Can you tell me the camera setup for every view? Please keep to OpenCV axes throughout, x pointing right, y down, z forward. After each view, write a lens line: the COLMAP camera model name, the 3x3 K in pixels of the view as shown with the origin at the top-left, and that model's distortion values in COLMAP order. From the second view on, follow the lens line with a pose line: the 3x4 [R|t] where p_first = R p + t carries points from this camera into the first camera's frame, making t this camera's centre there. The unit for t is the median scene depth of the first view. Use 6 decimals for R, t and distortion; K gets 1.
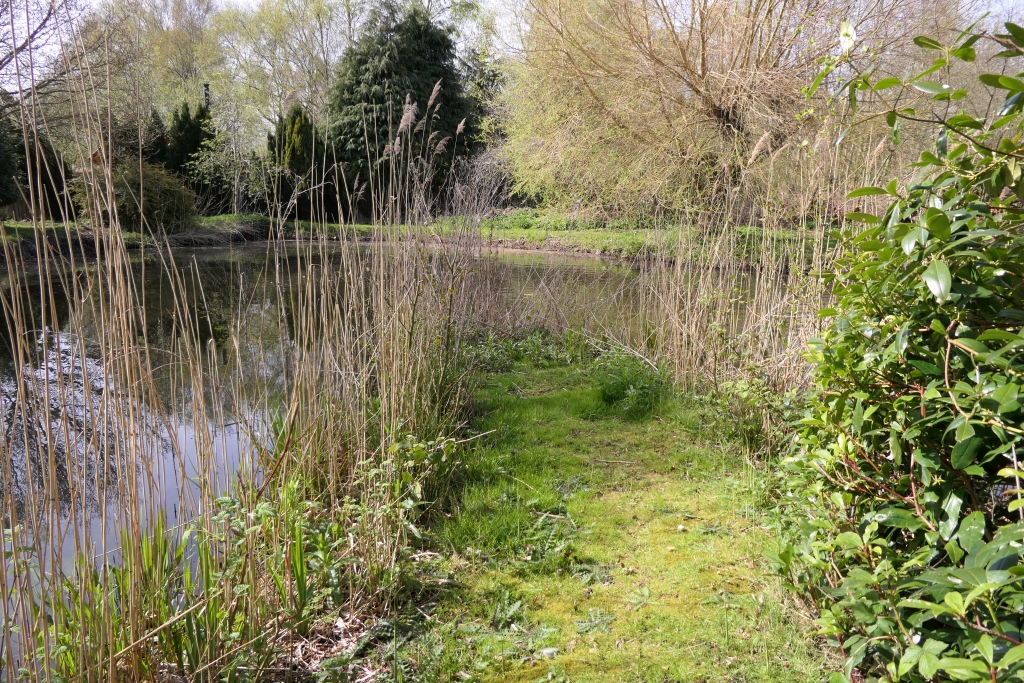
lens RADIAL K [[703.3, 0, 512.5], [0, 703.3, 340.5], [0, 0, 1]] dist [0.001043, 0.000070]
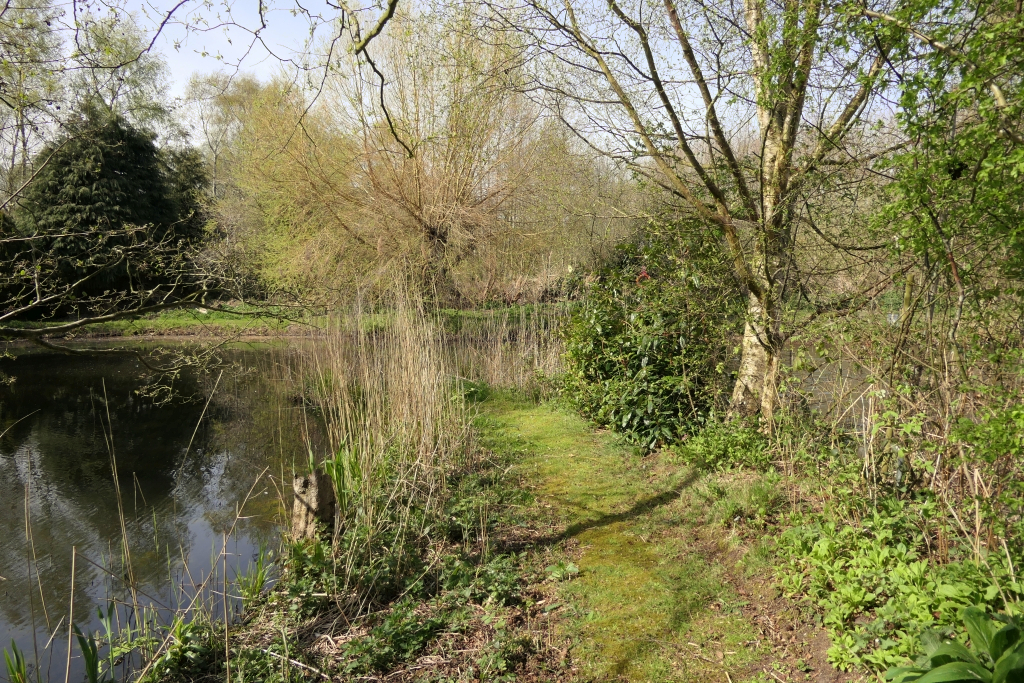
lens RADIAL K [[703.3, 0, 512.0], [0, 703.3, 341.8], [0, 0, 1]] dist [0.001043, 0.000070]
pose [[0.893968, -0.056038, 0.444614, -0.104390], [0.107019, 0.990140, -0.090385, 0.018860], [-0.435165, 0.128383, 0.891150, -0.151812]]
